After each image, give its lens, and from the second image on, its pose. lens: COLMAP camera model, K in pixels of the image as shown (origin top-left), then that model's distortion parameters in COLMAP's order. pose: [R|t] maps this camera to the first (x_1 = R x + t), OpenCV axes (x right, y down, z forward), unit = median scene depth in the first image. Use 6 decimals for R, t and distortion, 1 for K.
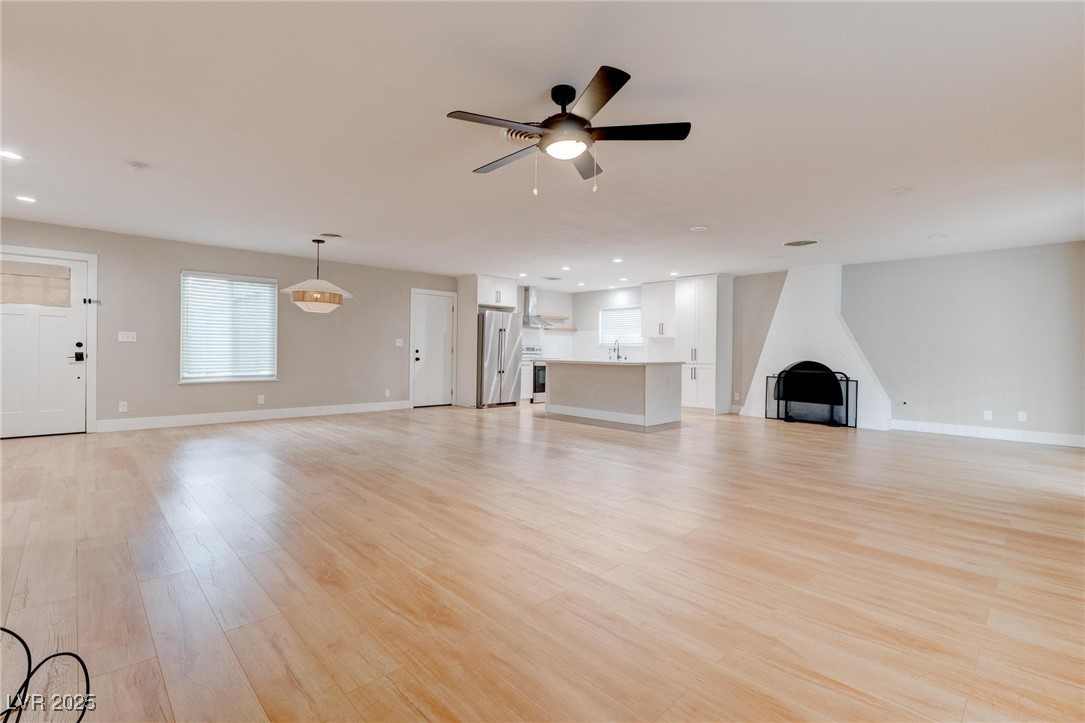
lens RADIAL K [[495.9, 0, 541.9], [0, 495.9, 354.7], [0, 0, 1]] dist [-0.023411, 0.007768]
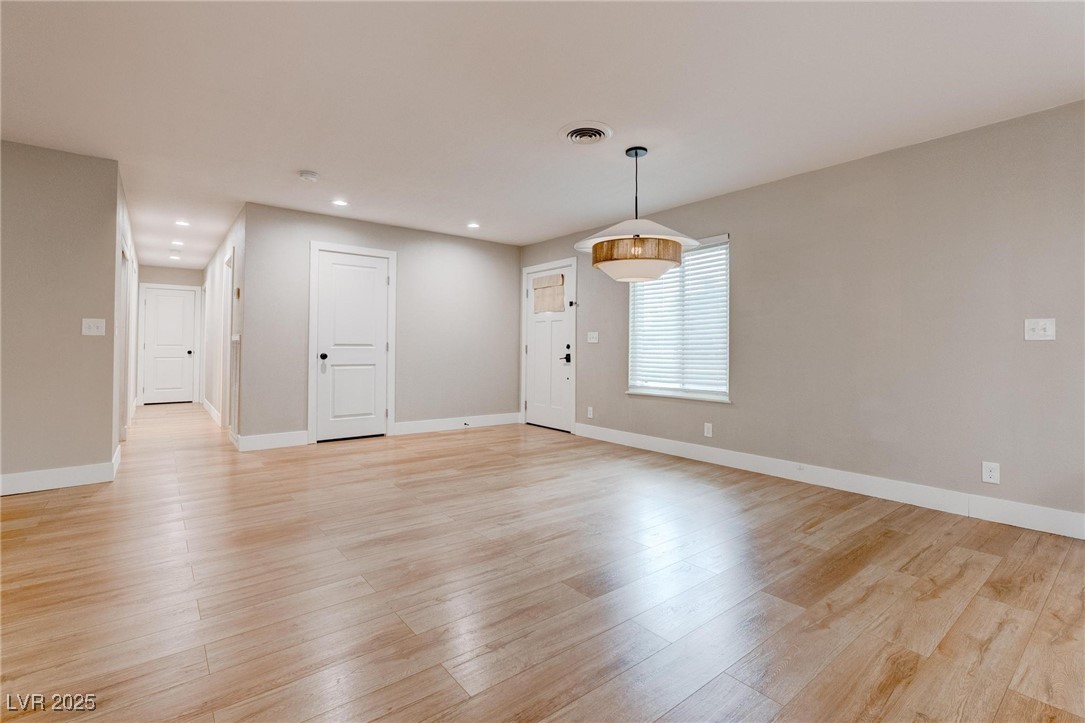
lens RADIAL K [[495.9, 0, 536.9], [0, 495.9, 339.8], [0, 0, 1]] dist [-0.023411, 0.007768]
pose [[-0.101935, -0.028531, -0.994382, 0.086544], [-0.012179, 0.999550, -0.027431, -0.004356], [0.994716, 0.009314, -0.102237, 0.857706]]
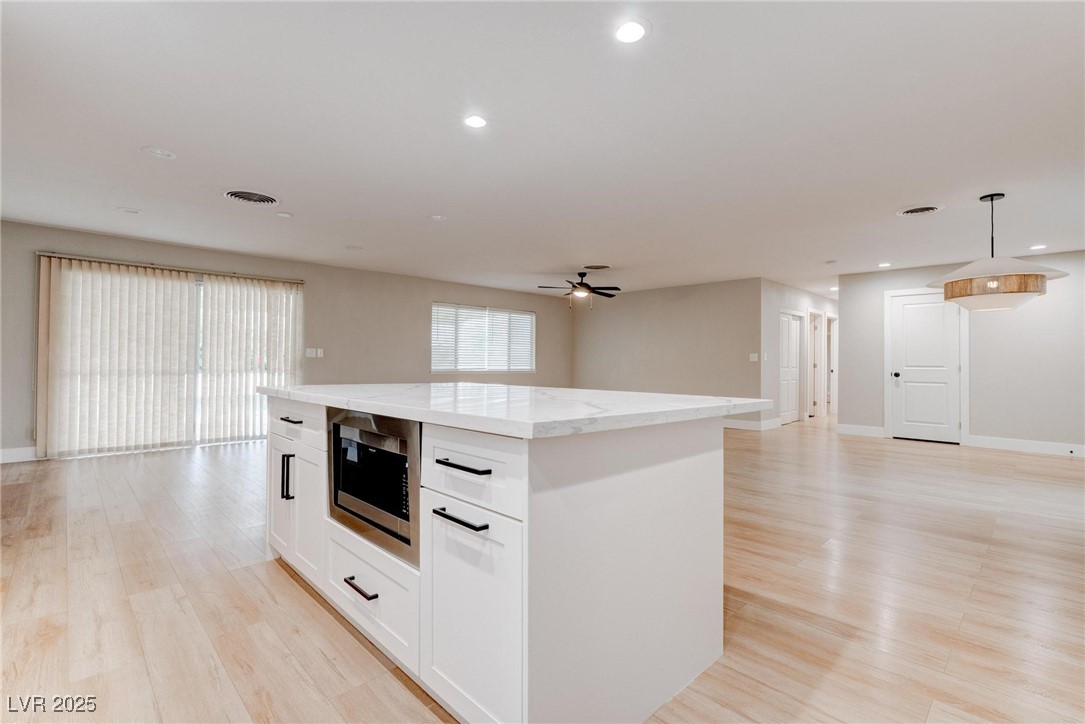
lens RADIAL K [[495.9, 0, 542.3], [0, 495.9, 353.7], [0, 0, 1]] dist [-0.023411, 0.007768]
pose [[-0.999739, -0.022409, -0.004486, 0.105735], [-0.022350, 0.999668, -0.012851, -0.009499], [0.004772, -0.012747, -0.999907, 1.462943]]
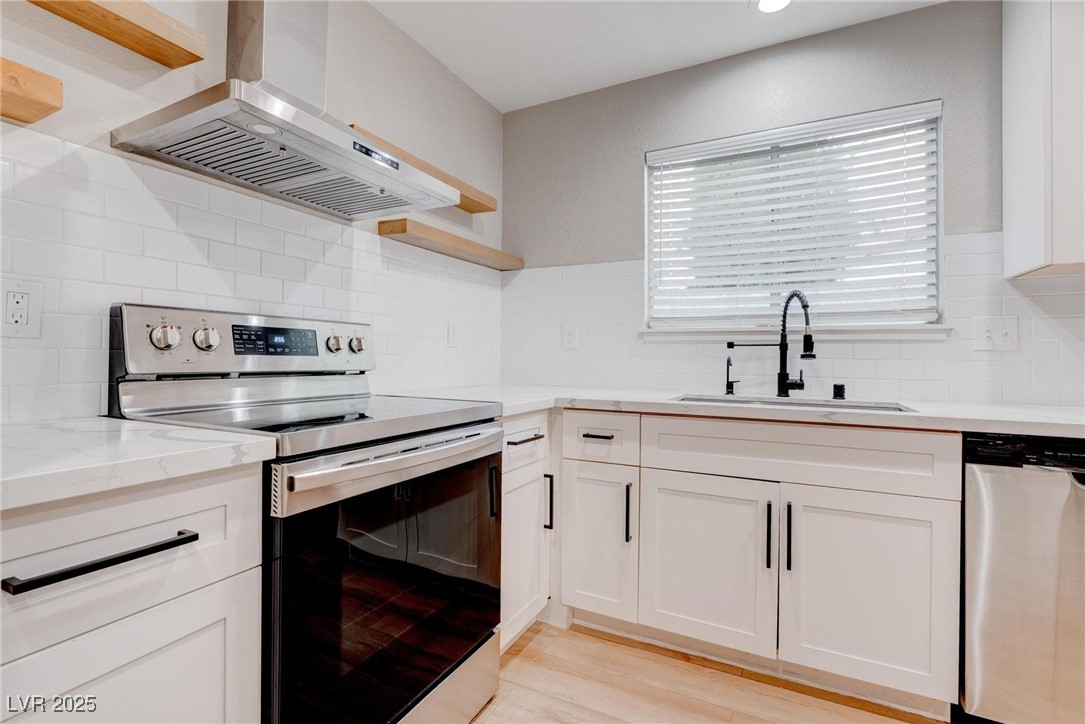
lens RADIAL K [[495.9, 0, 533.7], [0, 495.9, 348.3], [0, 0, 1]] dist [-0.023411, 0.007768]
pose [[0.946864, -0.000237, 0.321635, -0.000333], [0.003484, 0.999949, -0.009522, -0.010456], [-0.321616, 0.010137, 0.946816, 1.279414]]
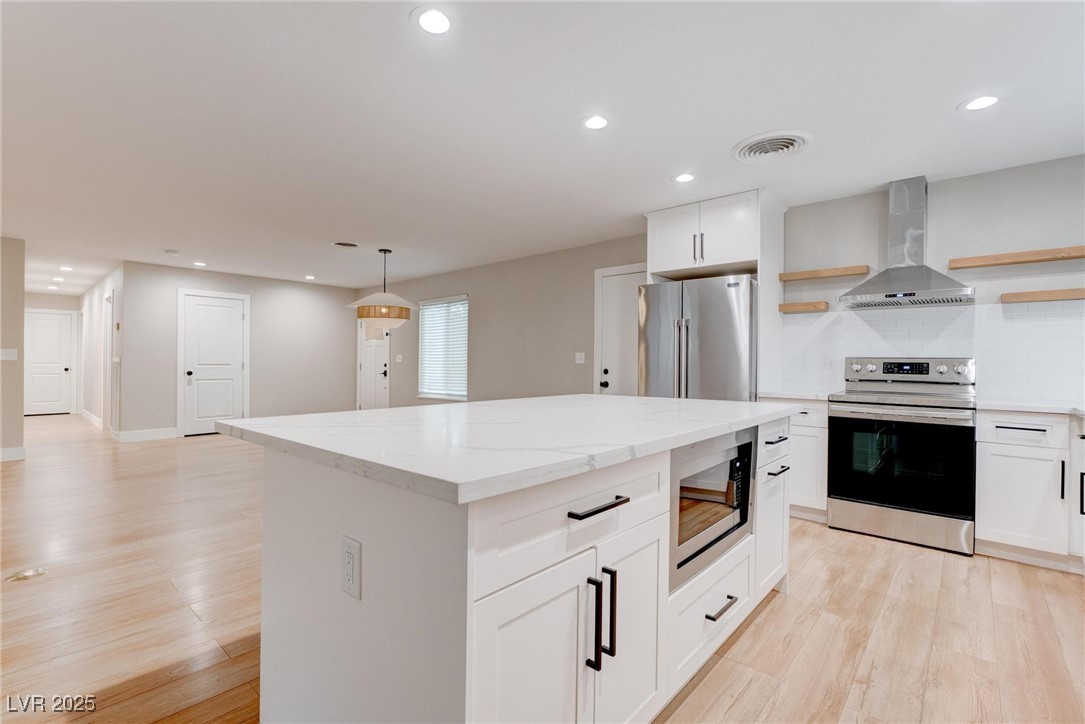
lens RADIAL K [[495.9, 0, 536.3], [0, 495.9, 361.7], [0, 0, 1]] dist [-0.023411, 0.007768]
pose [[0.071835, -0.013971, -0.997319, 0.435560], [-0.009651, 0.999845, -0.014701, -0.011465], [0.997370, 0.010681, 0.071689, 1.100610]]
